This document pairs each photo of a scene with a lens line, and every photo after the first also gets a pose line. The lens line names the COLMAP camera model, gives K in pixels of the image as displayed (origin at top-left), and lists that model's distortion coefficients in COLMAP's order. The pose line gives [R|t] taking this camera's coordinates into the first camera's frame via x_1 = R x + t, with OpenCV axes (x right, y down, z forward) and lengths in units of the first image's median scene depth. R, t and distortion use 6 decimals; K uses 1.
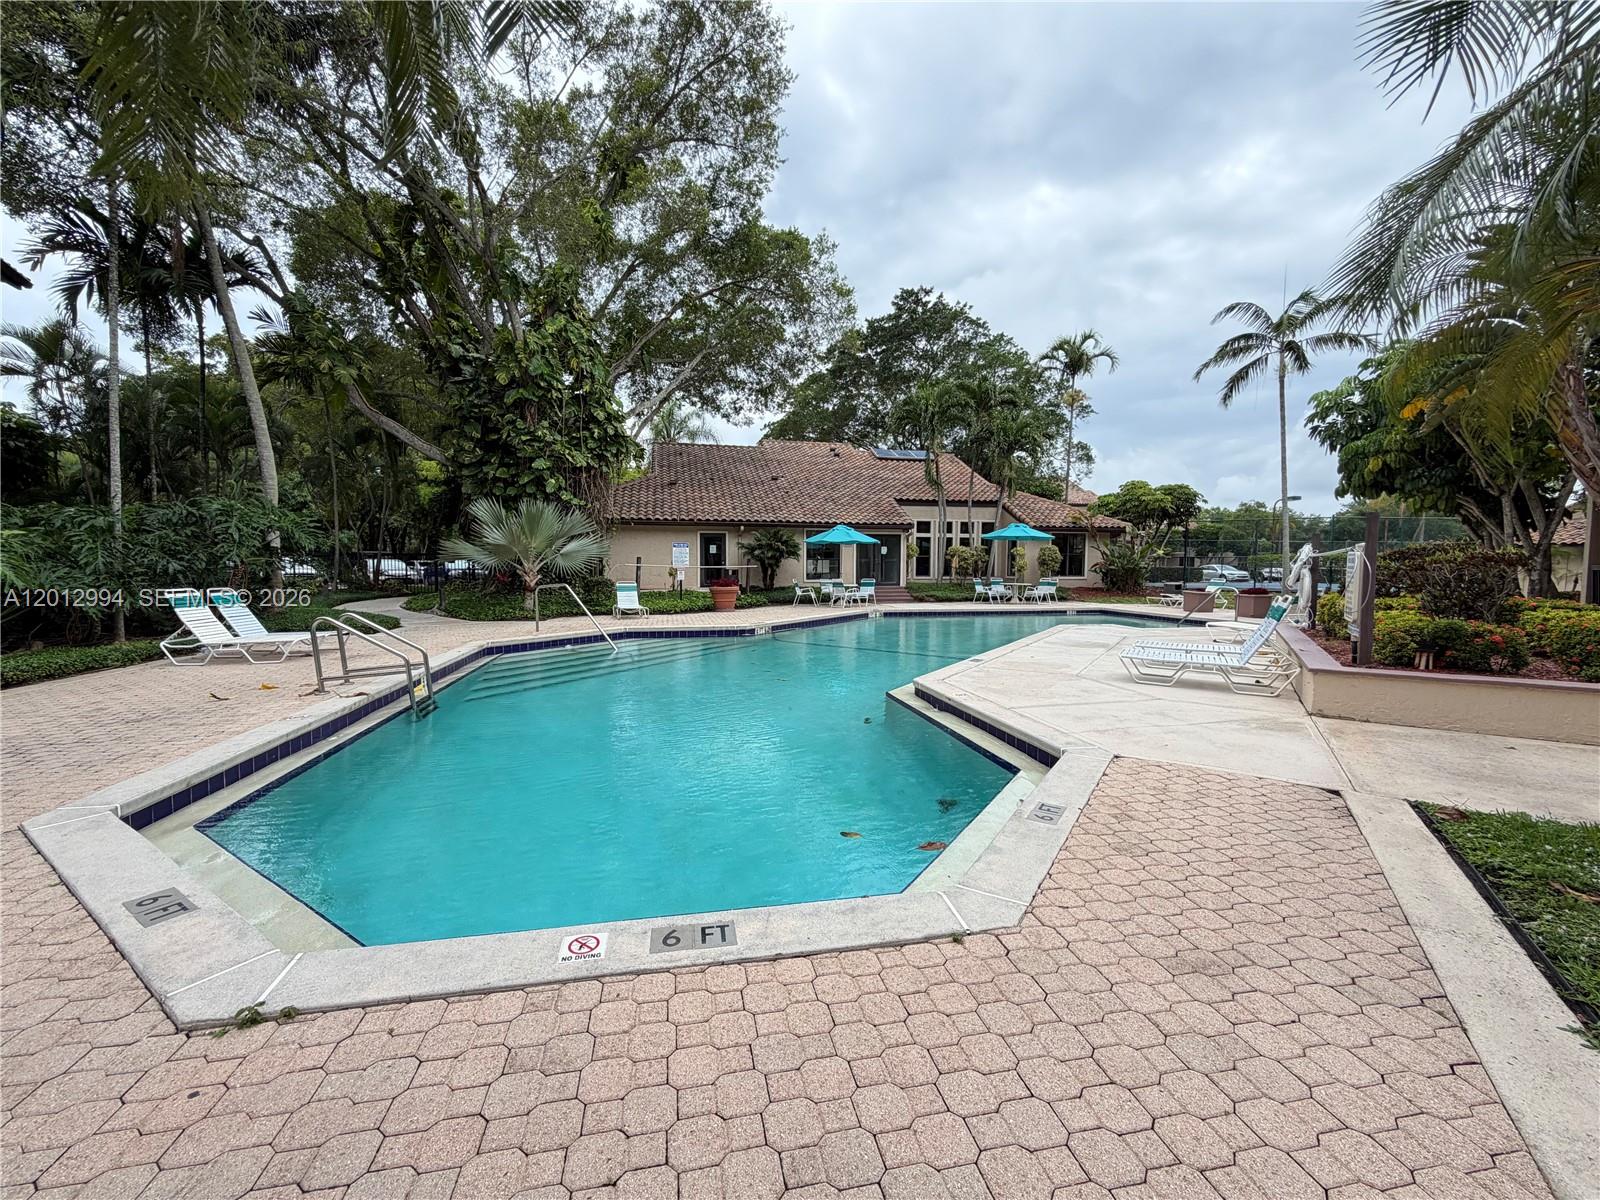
lens RADIAL K [[640.4, 0, 800.0], [0, 640.4, 600.0], [0, 0, 1]] dist [-0.000896, 0.000327]
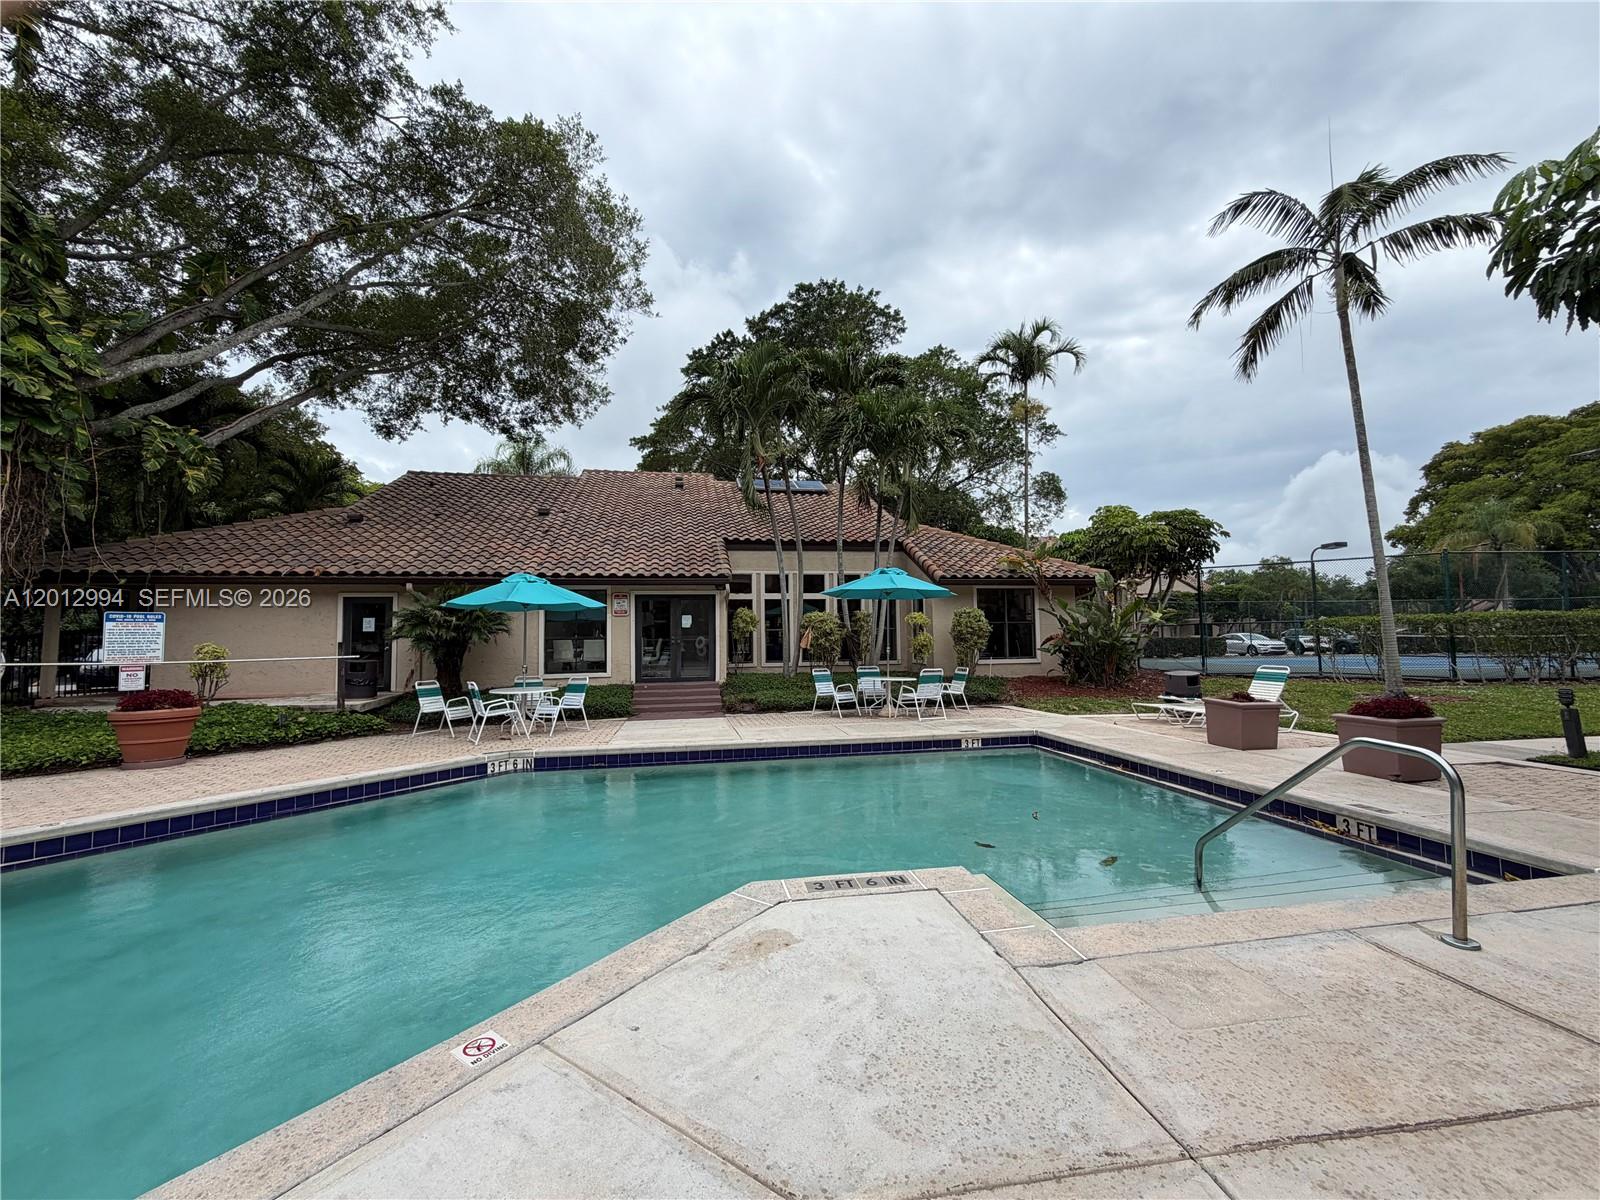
lens RADIAL K [[640.4, 0, 800.0], [0, 640.4, 600.0], [0, 0, 1]] dist [-0.000896, 0.000327]
pose [[0.999675, -0.018187, -0.017855, 0.230945], [0.016011, 0.993213, -0.115206, -0.025411], [0.019829, 0.114883, 0.993181, 0.383952]]
